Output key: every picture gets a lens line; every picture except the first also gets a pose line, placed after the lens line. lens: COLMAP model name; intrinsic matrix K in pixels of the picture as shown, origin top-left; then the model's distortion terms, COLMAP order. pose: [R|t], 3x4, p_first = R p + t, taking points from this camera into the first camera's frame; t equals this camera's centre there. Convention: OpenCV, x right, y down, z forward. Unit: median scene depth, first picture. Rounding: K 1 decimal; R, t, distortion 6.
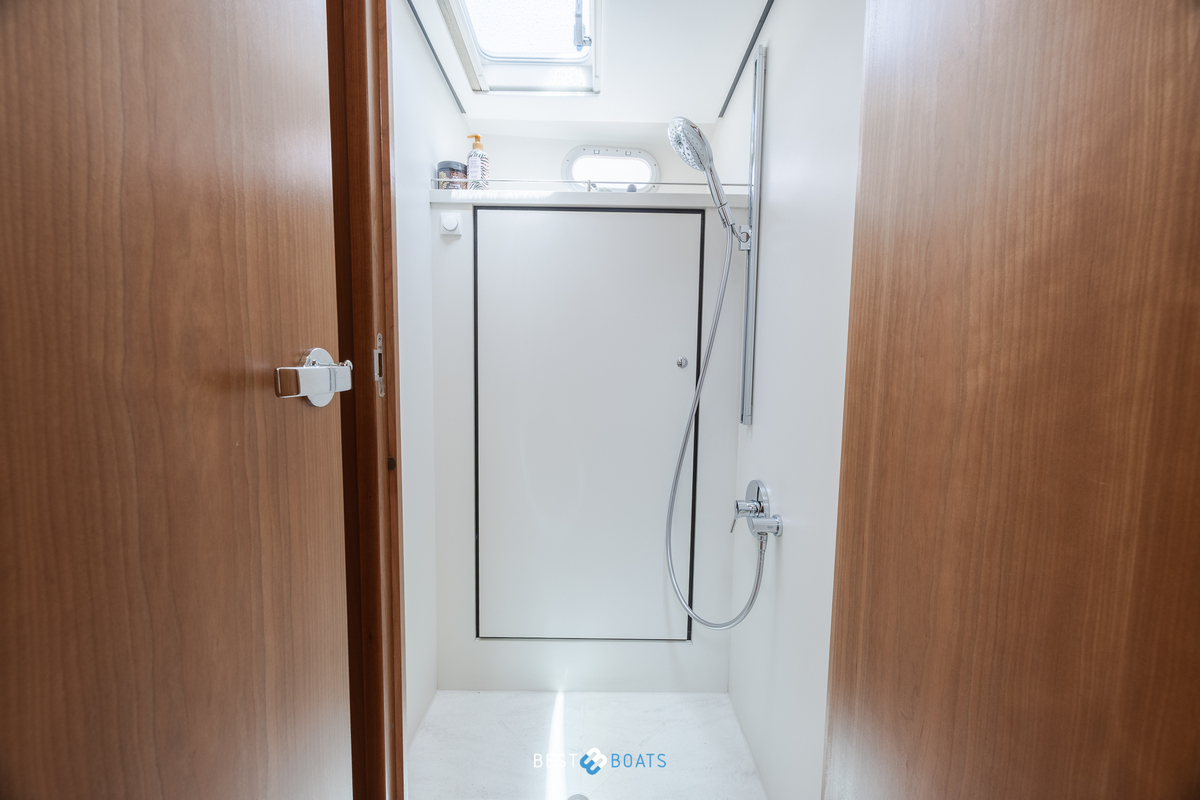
lens RADIAL K [[460.7, 0, 598.3], [0, 460.7, 401.6], [0, 0, 1]] dist [0.001047, -0.000172]
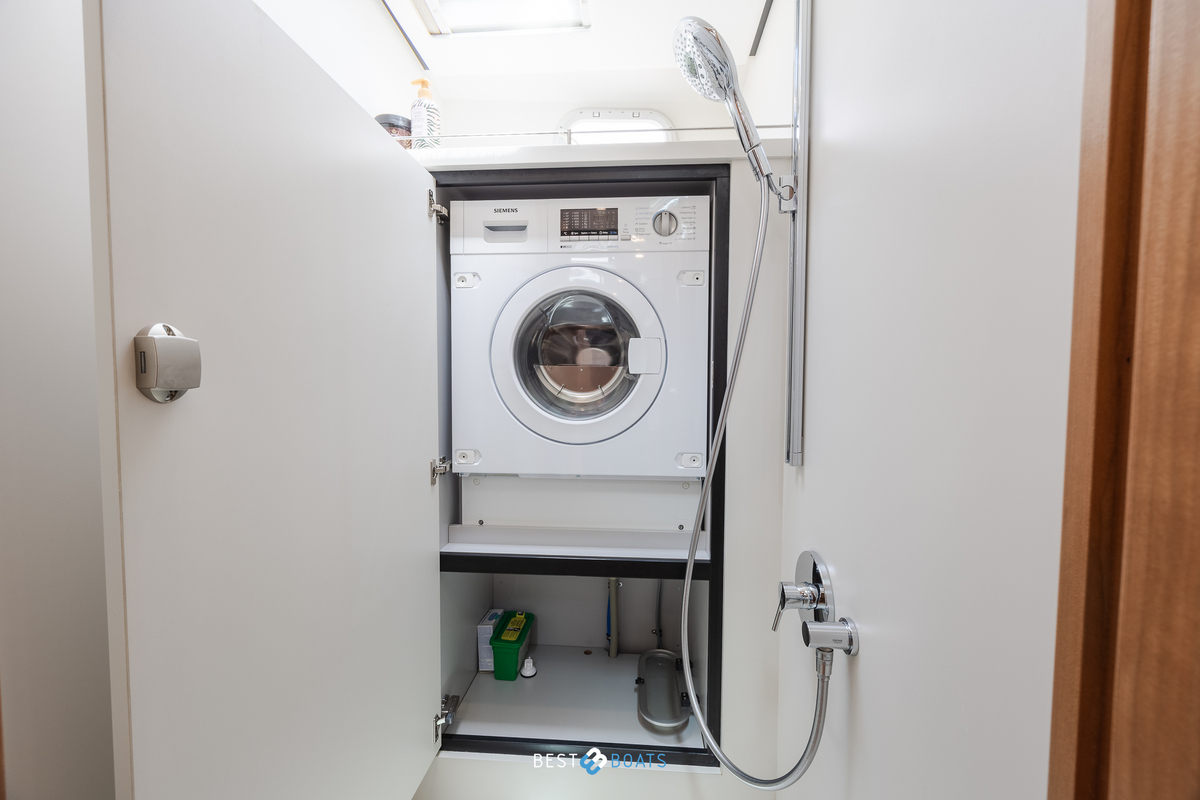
lens RADIAL K [[474.7, 0, 600.0], [0, 474.7, 400.0], [0, 0, 1]] dist [-0.000245, -0.000070]
pose [[0.996963, -0.004893, -0.077721, 0.089233], [0.001924, 0.999267, -0.038235, -0.021019], [0.077851, 0.037970, 0.996242, 0.274597]]
